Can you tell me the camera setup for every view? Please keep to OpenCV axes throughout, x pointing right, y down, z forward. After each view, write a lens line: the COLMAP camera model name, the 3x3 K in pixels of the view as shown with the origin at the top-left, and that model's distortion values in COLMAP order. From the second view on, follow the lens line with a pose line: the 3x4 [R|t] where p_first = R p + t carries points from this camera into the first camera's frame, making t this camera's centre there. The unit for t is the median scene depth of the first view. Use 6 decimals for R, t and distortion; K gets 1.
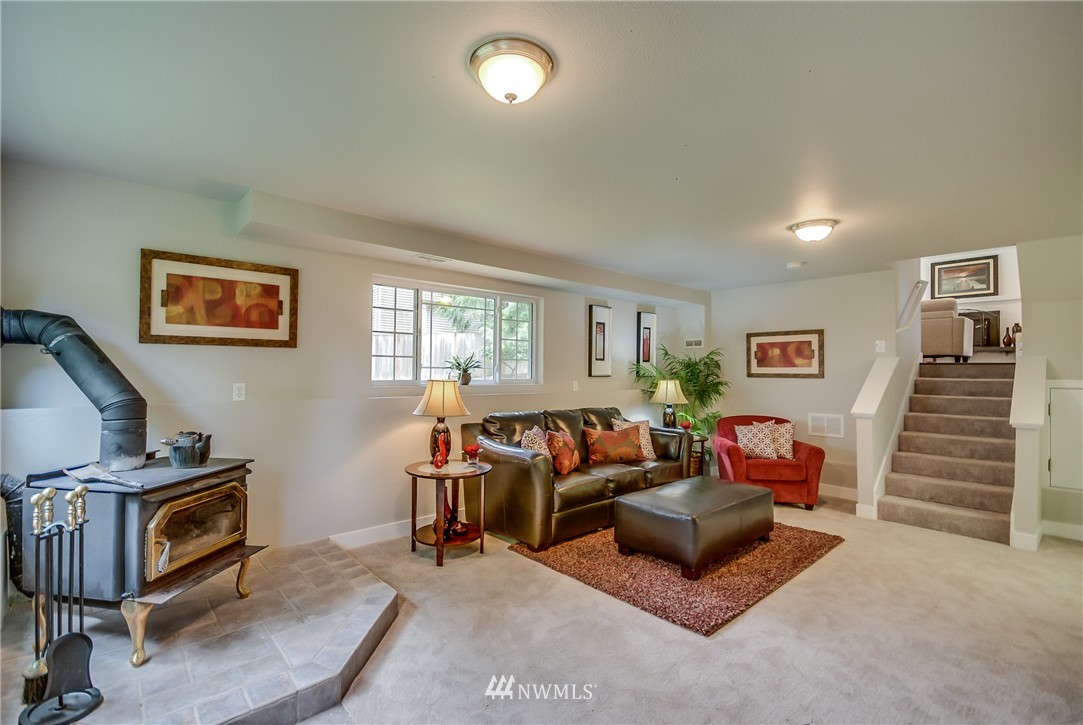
lens RADIAL K [[474.2, 0, 535.4], [0, 474.2, 361.5], [0, 0, 1]] dist [-0.009370, -0.001098]
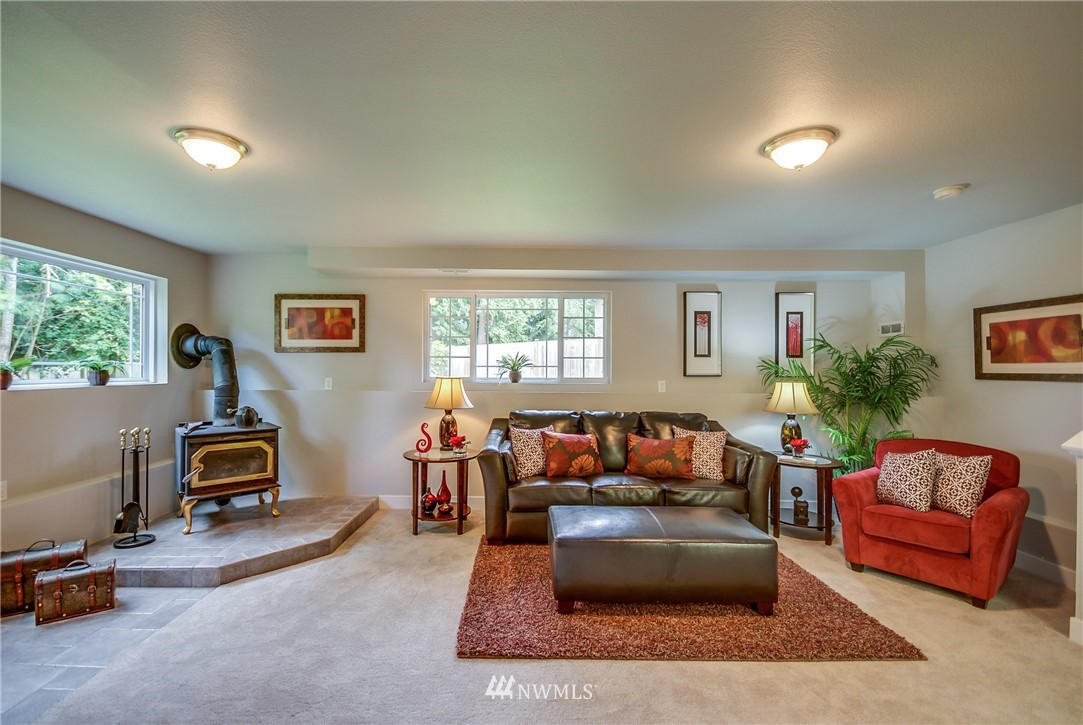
lens RADIAL K [[474.2, 0, 534.5], [0, 474.2, 366.9], [0, 0, 1]] dist [-0.009370, -0.001098]
pose [[0.760296, -0.006692, -0.649542, 0.723771], [0.012568, 0.999911, 0.004409, 0.012392], [0.649455, -0.011516, 0.760313, 0.276092]]
